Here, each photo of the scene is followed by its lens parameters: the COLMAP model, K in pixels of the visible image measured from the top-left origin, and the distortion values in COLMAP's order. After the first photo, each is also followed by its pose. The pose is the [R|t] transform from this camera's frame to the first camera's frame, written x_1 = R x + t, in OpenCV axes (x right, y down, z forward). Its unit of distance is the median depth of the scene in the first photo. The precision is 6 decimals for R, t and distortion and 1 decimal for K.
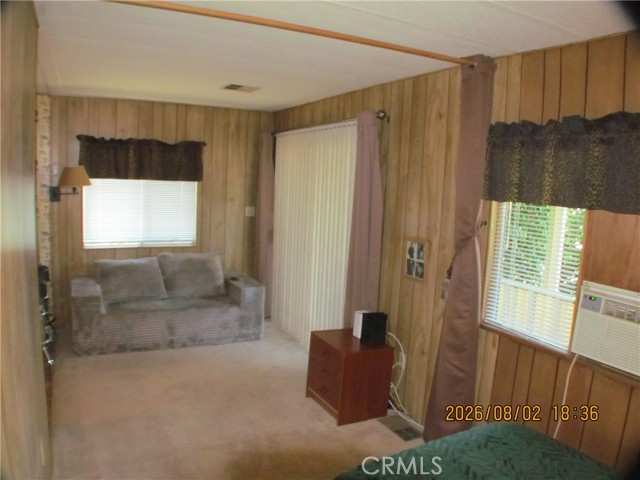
lens RADIAL K [[513.9, 0, 298.9], [0, 513.9, 249.7], [0, 0, 1]] dist [-0.153141, 0.048630]
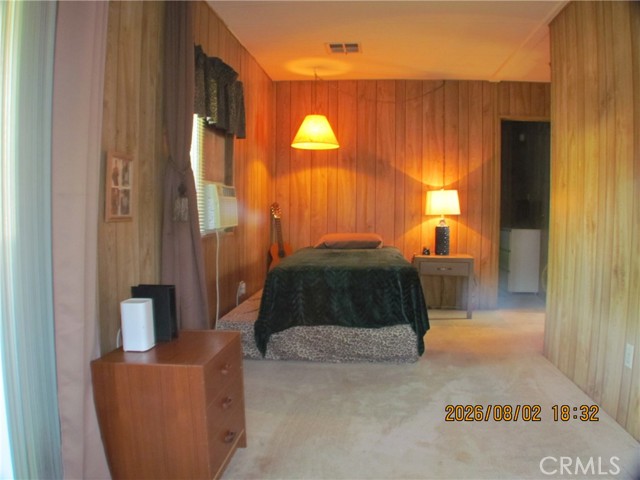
lens RADIAL K [[497.7, 0, 320.0], [0, 497.7, 240.0], [0, 0, 1]] dist [-0.193154, 0.051545]
pose [[-0.857840, -0.080499, 0.507573, -0.287975], [0.028595, 0.978649, 0.203539, -0.030068], [-0.513121, 0.189118, -0.837223, 1.393812]]
